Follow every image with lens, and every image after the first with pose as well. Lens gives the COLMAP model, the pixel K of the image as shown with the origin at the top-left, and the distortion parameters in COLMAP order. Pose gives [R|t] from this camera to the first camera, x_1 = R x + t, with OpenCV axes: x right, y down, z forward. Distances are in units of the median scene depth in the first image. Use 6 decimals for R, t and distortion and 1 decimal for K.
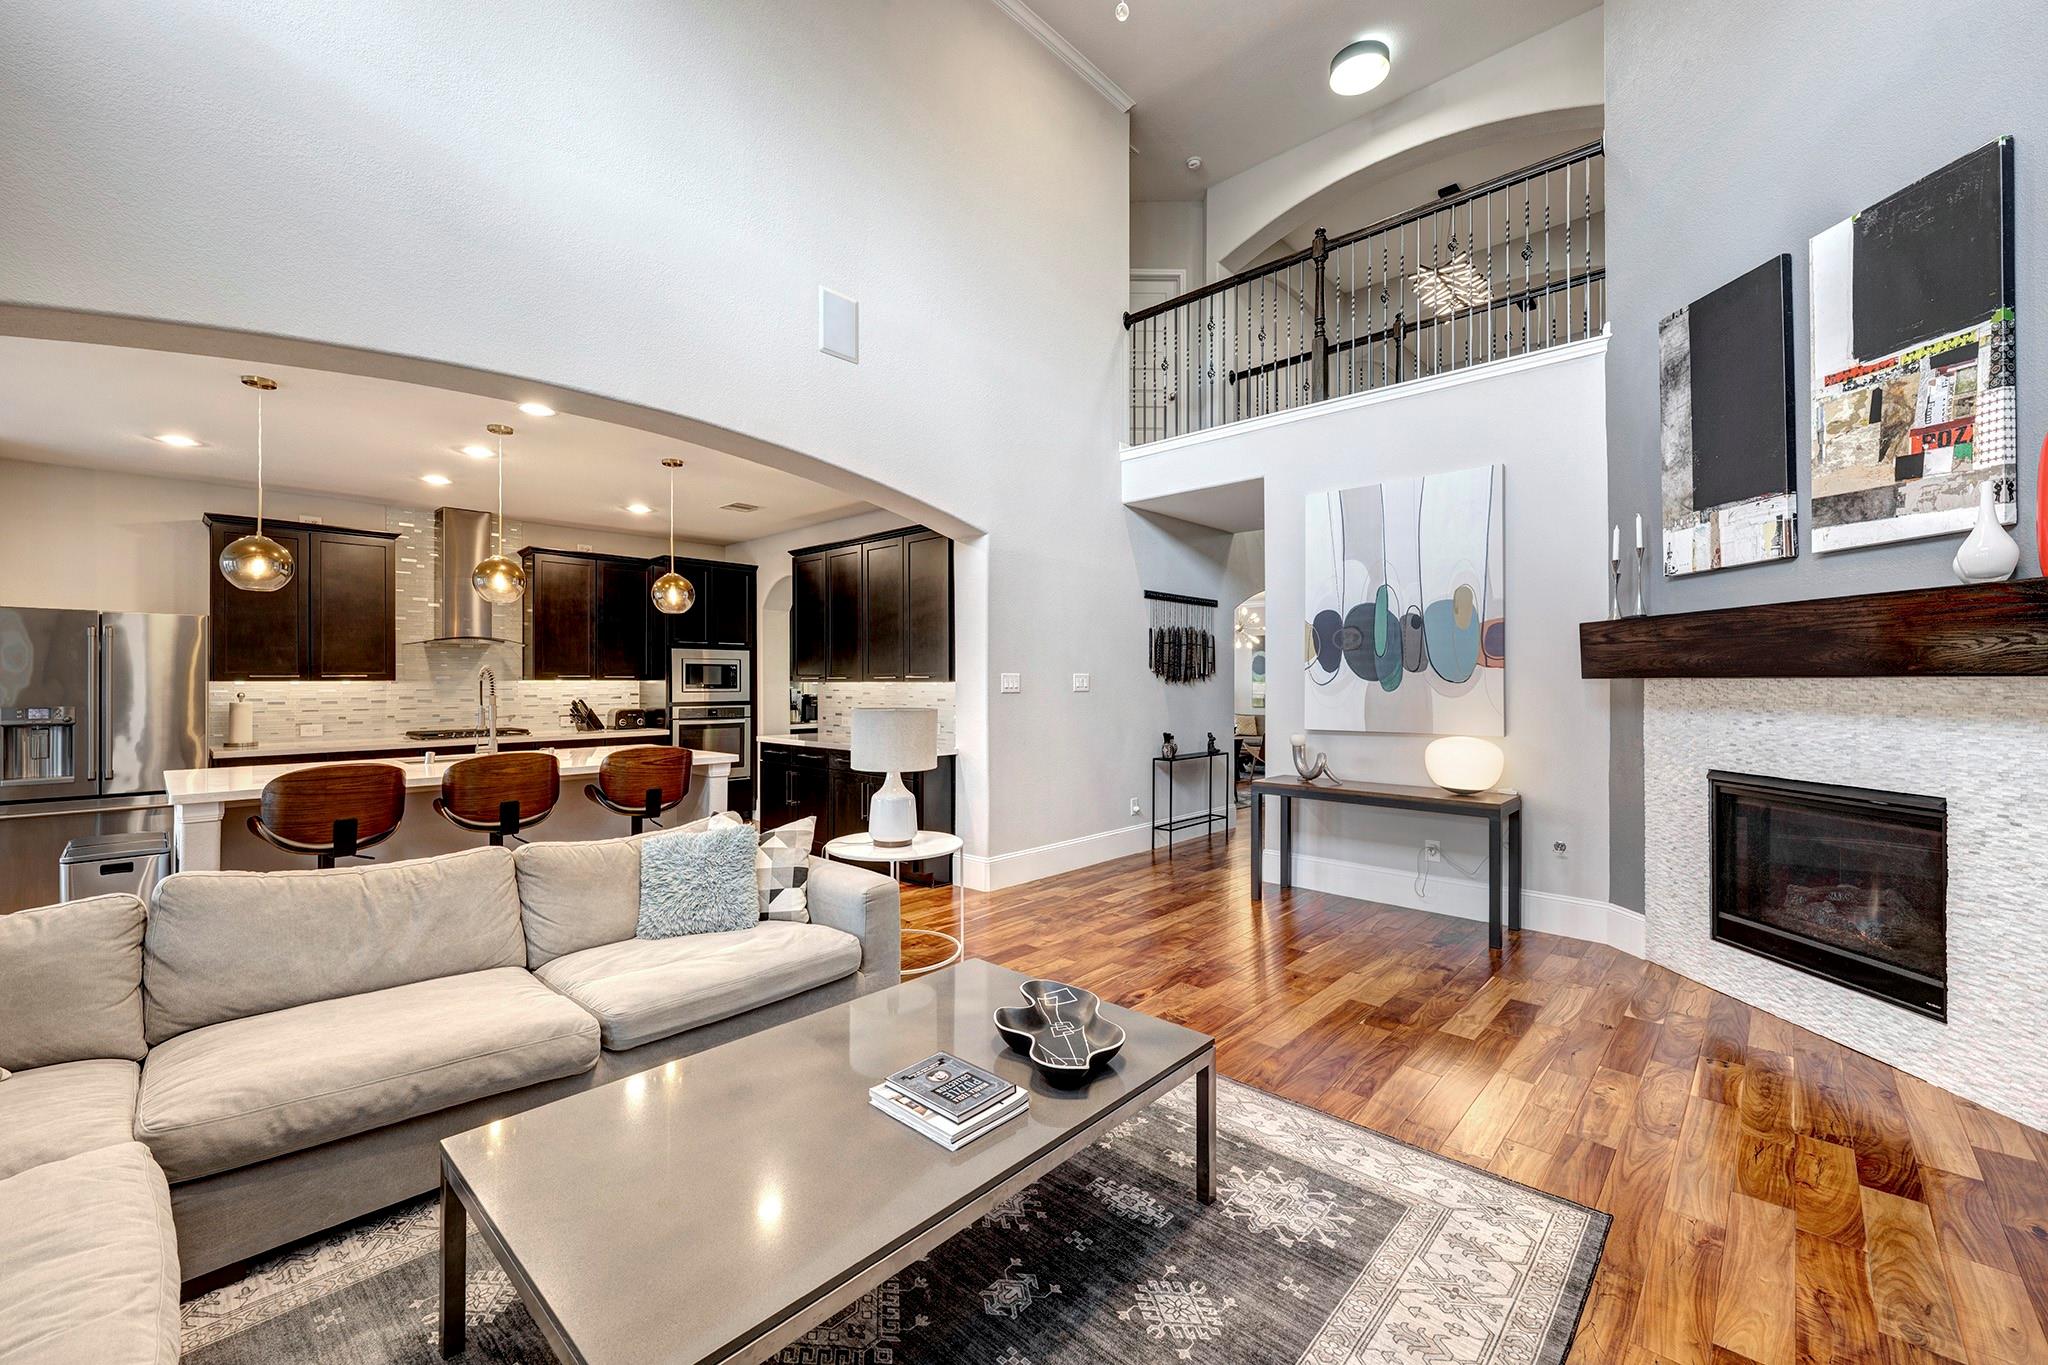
lens RADIAL K [[842.9, 0, 1021.8], [0, 842.9, 683.1], [0, 0, 1]] dist [-0.001683, 0.003038]
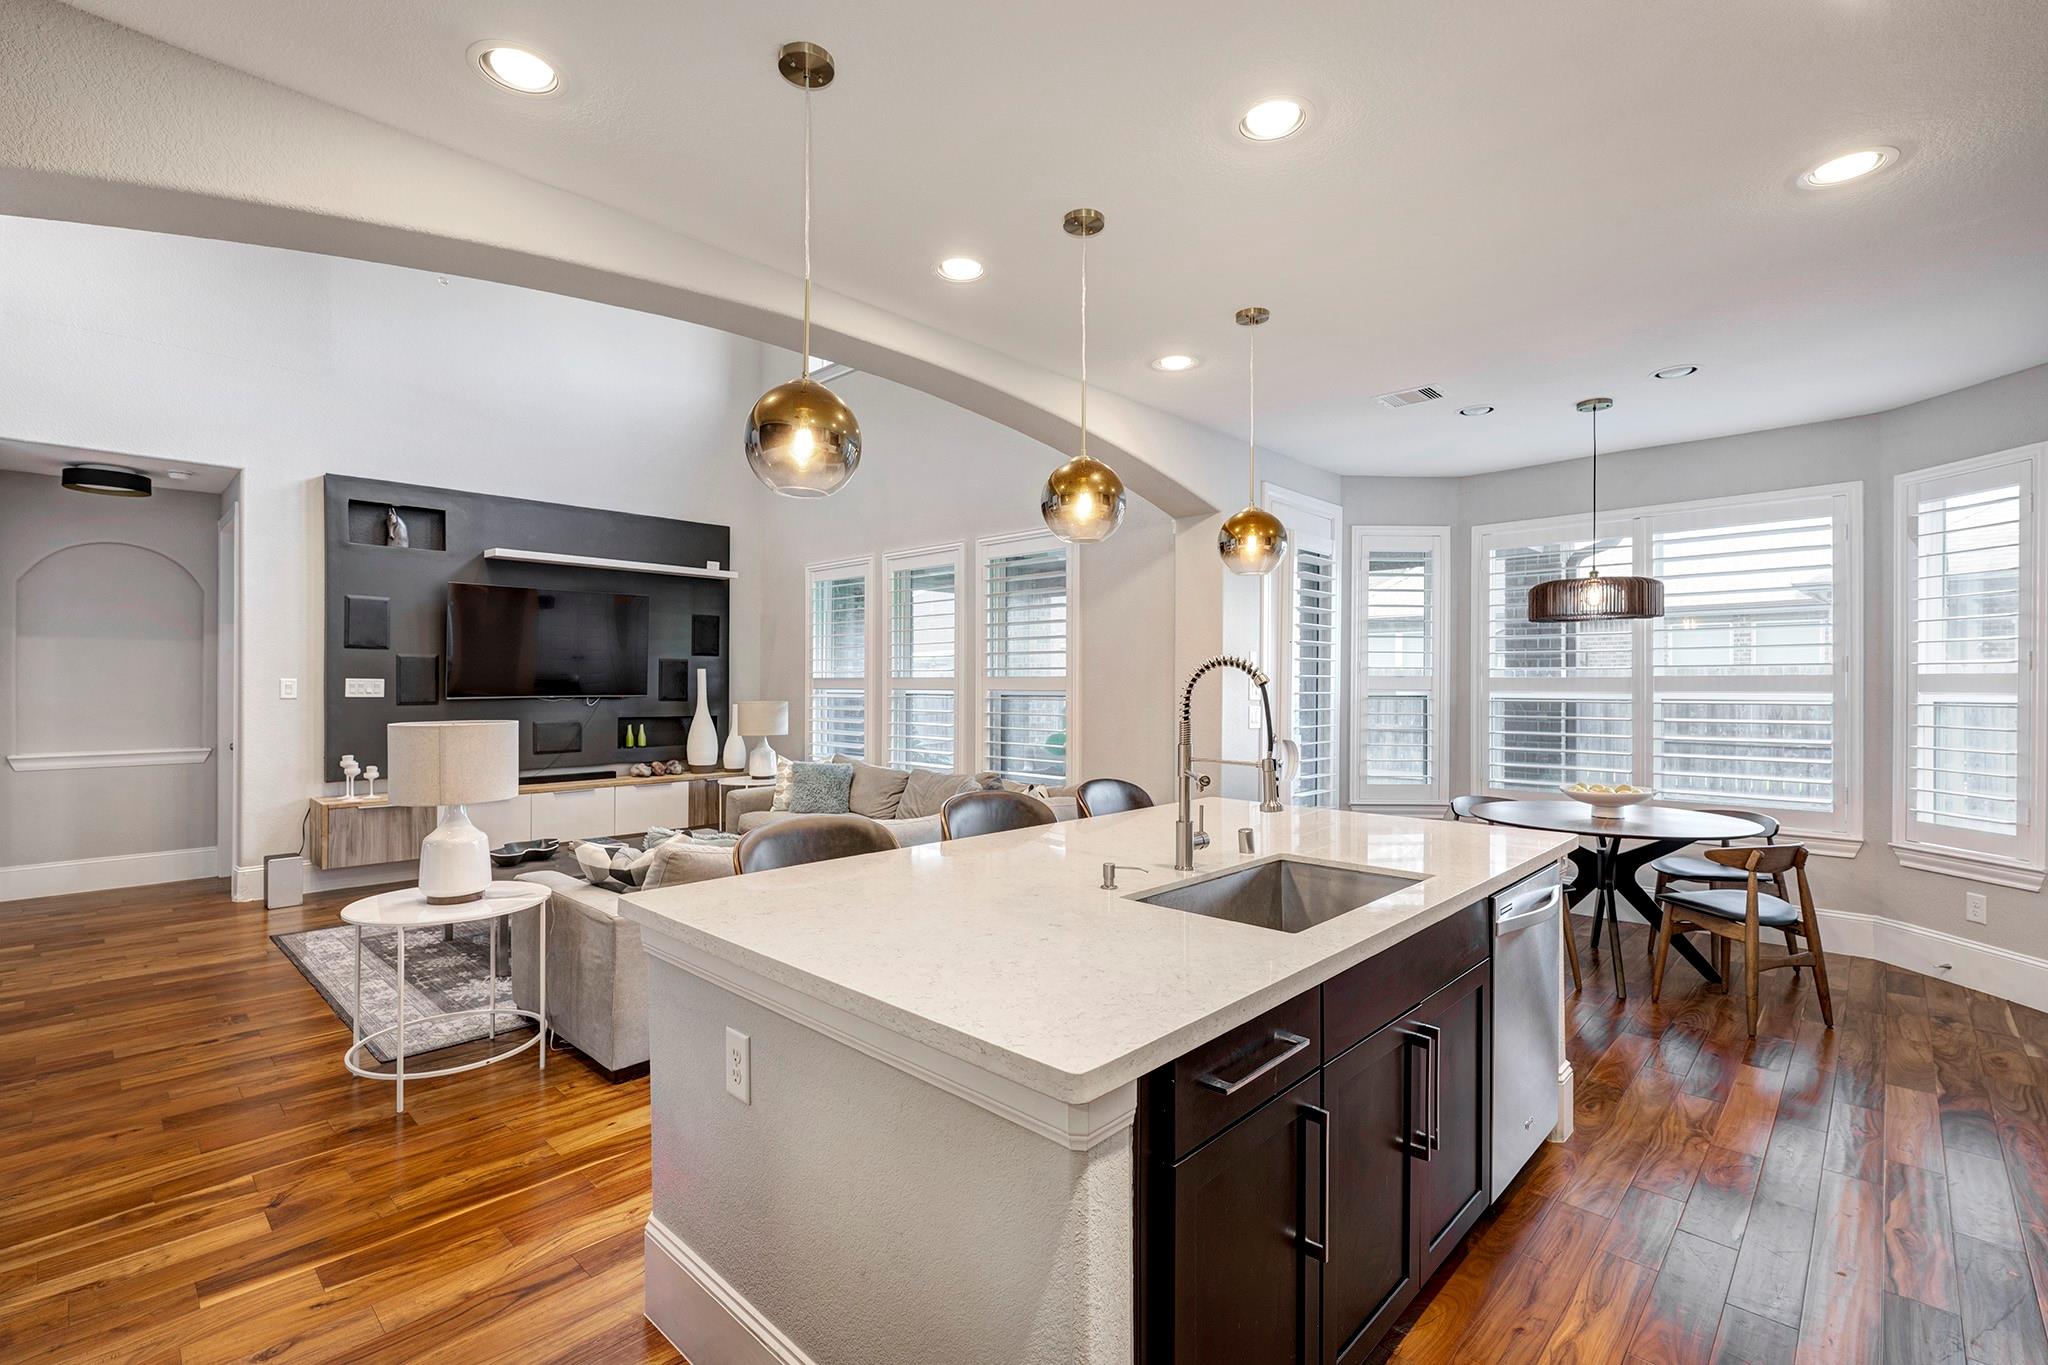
lens RADIAL K [[897.9, 0, 1034.0], [0, 897.9, 683.2], [0, 0, 1]] dist [-0.007635, 0.001482]
pose [[-0.999958, 0.000115, -0.009135, -0.807808], [0.000104, 0.999999, 0.001219, -0.006938], [0.009135, 0.001218, -0.999958, 2.196263]]
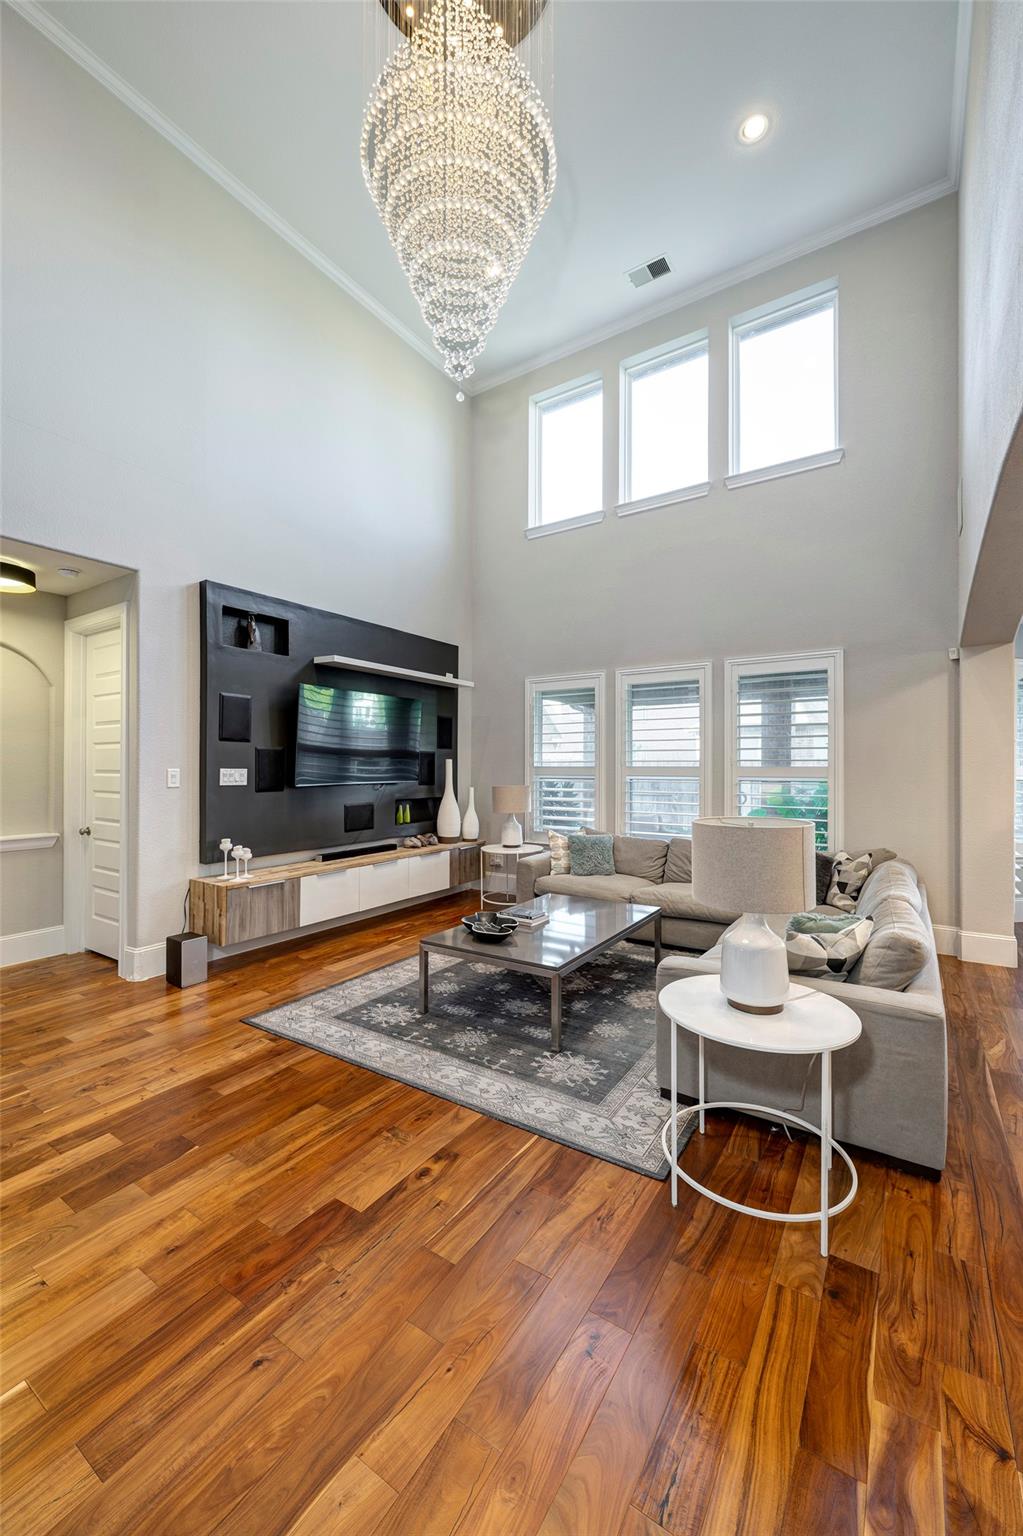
lens RADIAL K [[597.6, 0, 519.7], [0, 597.6, 765.3], [0, 0, 1]] dist [0.000072, 0.000578]
pose [[-0.984305, 0.000158, -0.176478, 0.172392], [0.000128, 1.000000, 0.000183, -0.022062], [0.176478, 0.000158, -0.984305, 1.787374]]
